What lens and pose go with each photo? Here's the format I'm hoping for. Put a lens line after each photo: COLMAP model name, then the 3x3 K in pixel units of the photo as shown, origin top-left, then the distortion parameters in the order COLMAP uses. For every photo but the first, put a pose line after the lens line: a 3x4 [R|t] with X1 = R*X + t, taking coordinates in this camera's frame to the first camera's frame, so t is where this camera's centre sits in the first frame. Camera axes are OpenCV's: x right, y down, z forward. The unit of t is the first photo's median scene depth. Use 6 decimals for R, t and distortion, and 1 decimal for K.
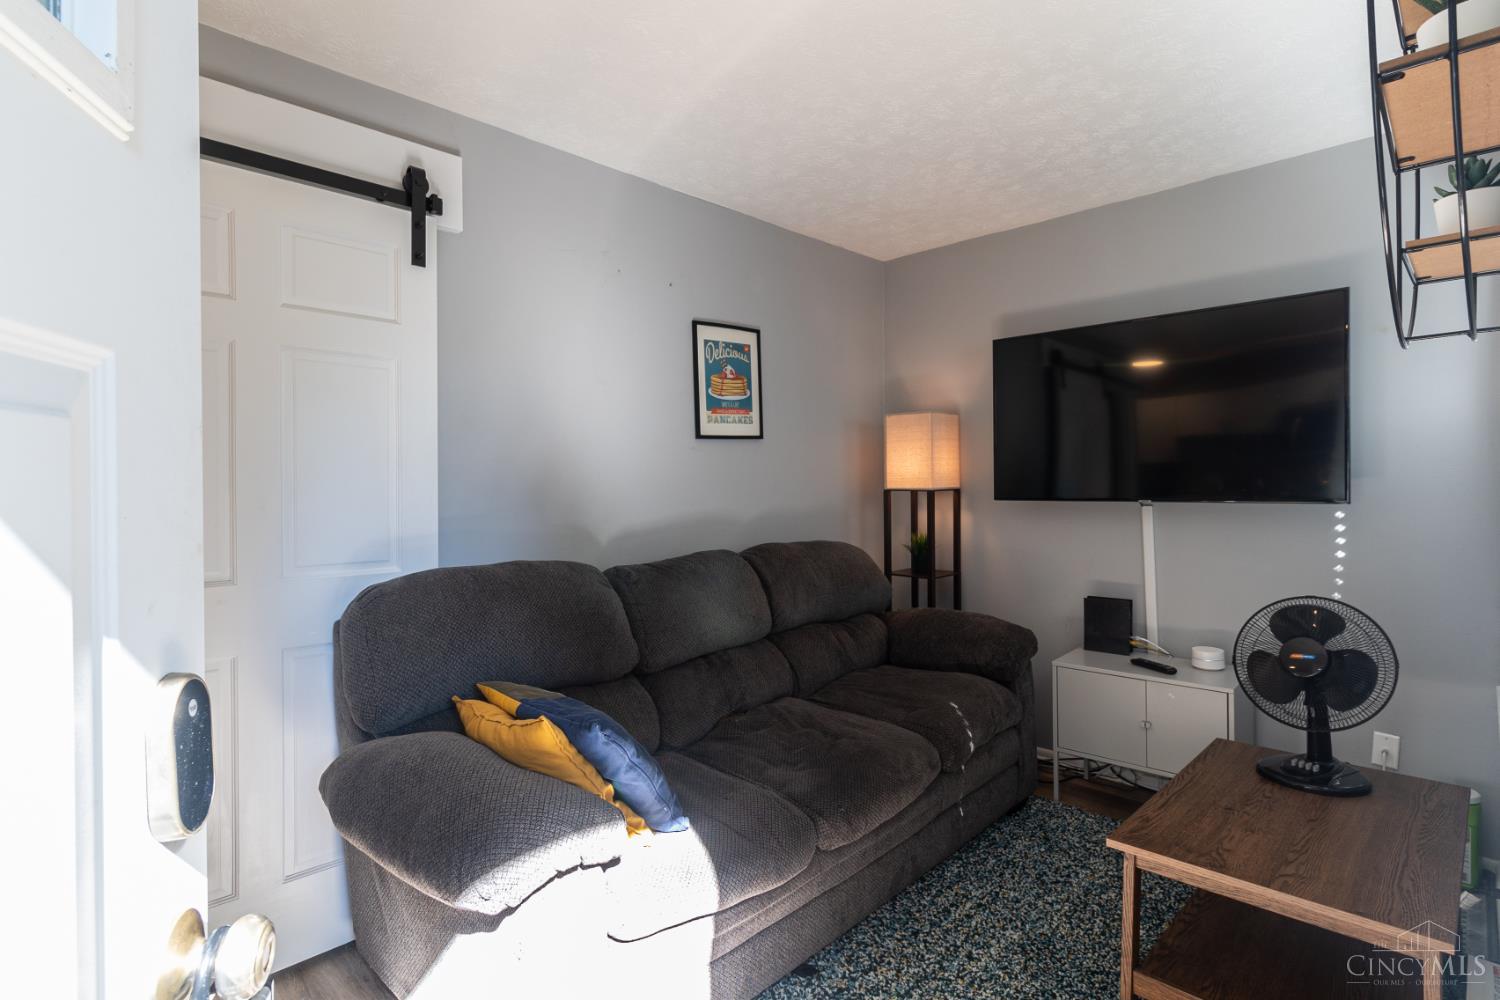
lens RADIAL K [[753.8, 0, 738.2], [0, 753.8, 489.3], [0, 0, 1]] dist [-0.001279, -0.000737]
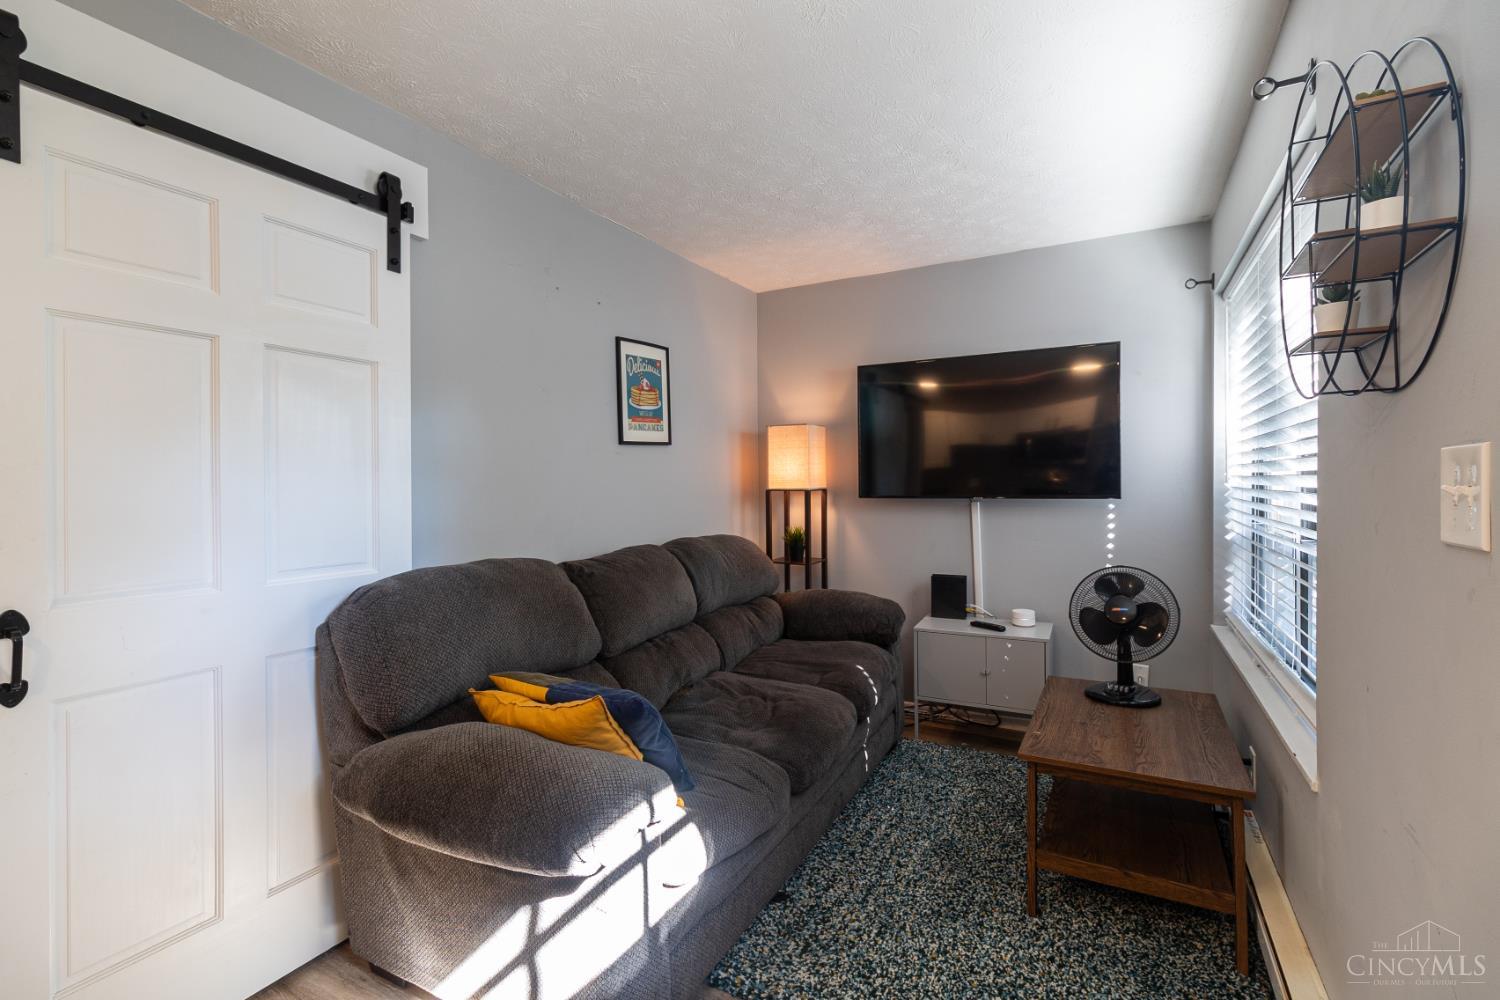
lens RADIAL K [[690.6, 0, 737.0], [0, 690.6, 489.1], [0, 0, 1]] dist [-0.001487, -0.000842]
pose [[0.961475, -0.004054, 0.274862, -0.201886], [0.004255, 0.999991, -0.000135, -0.000743], [-0.274859, 0.001299, 0.961484, -0.017860]]
